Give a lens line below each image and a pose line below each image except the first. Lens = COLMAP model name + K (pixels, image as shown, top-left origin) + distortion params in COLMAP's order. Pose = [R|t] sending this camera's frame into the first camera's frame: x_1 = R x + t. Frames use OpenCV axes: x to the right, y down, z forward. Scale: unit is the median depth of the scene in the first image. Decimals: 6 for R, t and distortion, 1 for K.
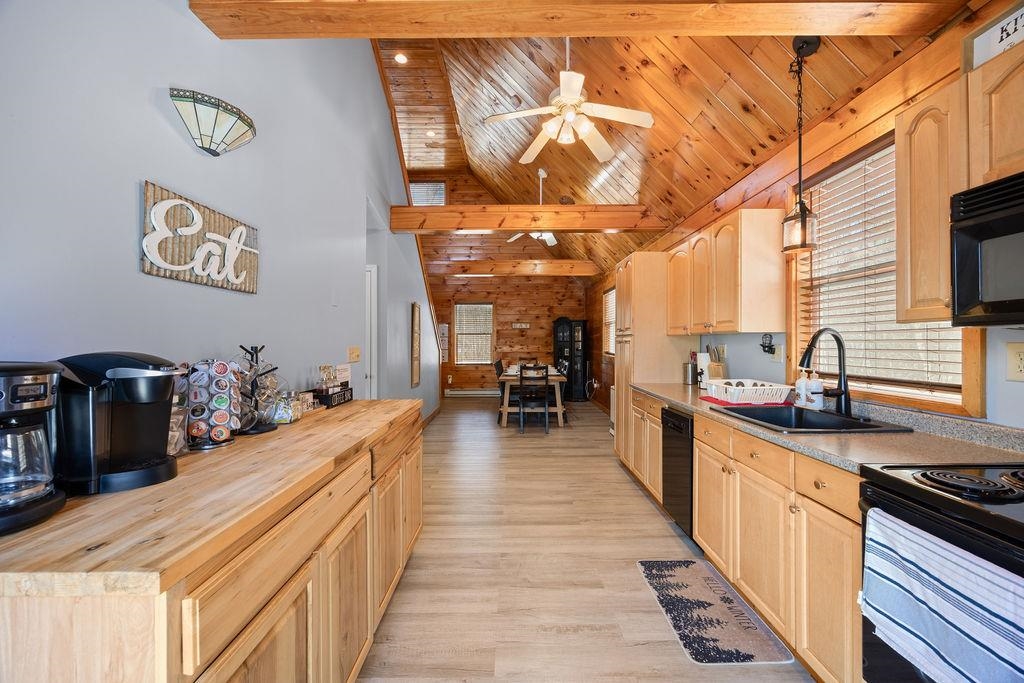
lens RADIAL K [[392.1, 0, 512.7], [0, 392.1, 340.6], [0, 0, 1]] dist [-0.002044, -0.000285]
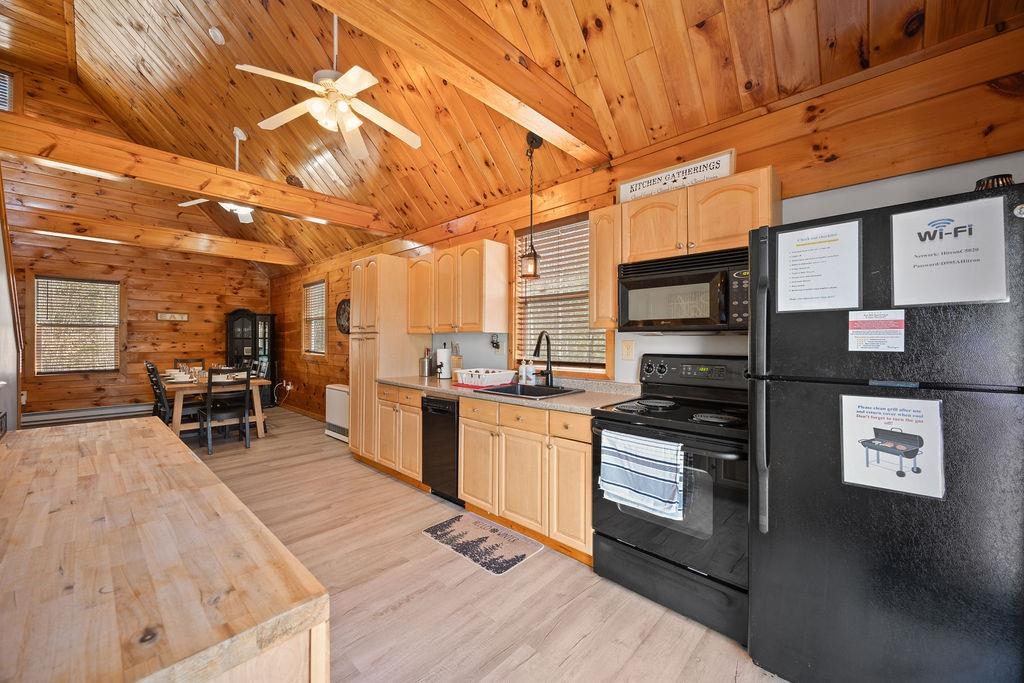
lens RADIAL K [[392.1, 0, 518.9], [0, 392.1, 340.8], [0, 0, 1]] dist [-0.002044, -0.000285]
pose [[0.676049, 0.004752, 0.736841, -0.300986], [-0.008624, 0.999962, 0.001465, 0.003839], [-0.736806, -0.007345, 0.676064, 0.020674]]
